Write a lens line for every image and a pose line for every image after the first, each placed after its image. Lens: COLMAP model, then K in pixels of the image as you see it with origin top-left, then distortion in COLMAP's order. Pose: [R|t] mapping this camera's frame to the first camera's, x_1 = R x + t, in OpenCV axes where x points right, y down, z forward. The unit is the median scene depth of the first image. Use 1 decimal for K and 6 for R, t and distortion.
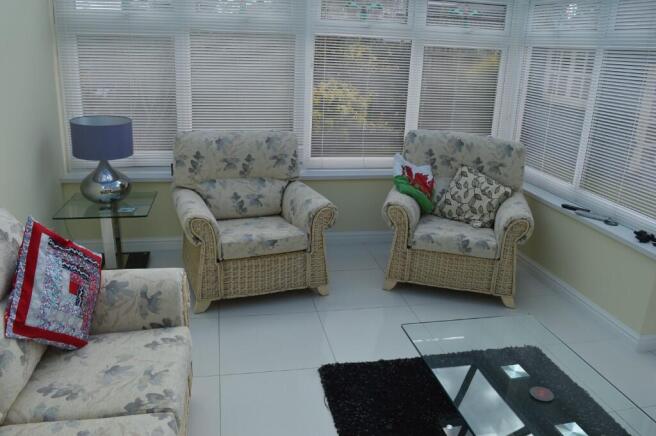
lens RADIAL K [[522.0, 0, 325.1], [0, 522.0, 217.7], [0, 0, 1]] dist [-0.106146, 0.038710]
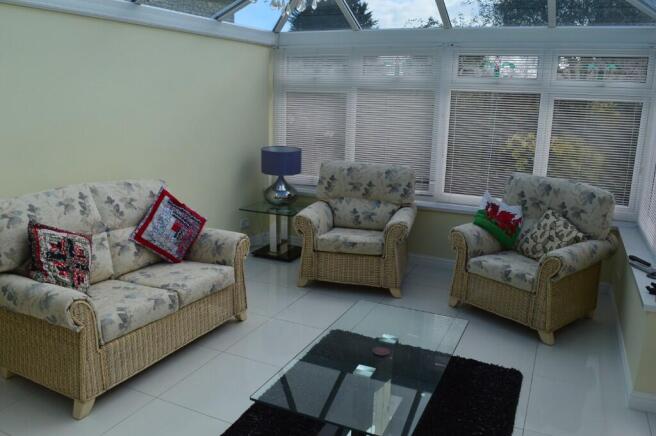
lens RADIAL K [[522.0, 0, 325.1], [0, 522.0, 217.7], [0, 0, 1]] dist [-0.106146, 0.038710]
pose [[0.803674, 0.117075, -0.583439, 0.543974], [-0.176669, 0.983192, -0.046067, 0.049080], [0.568239, 0.140098, 0.810849, -0.112328]]
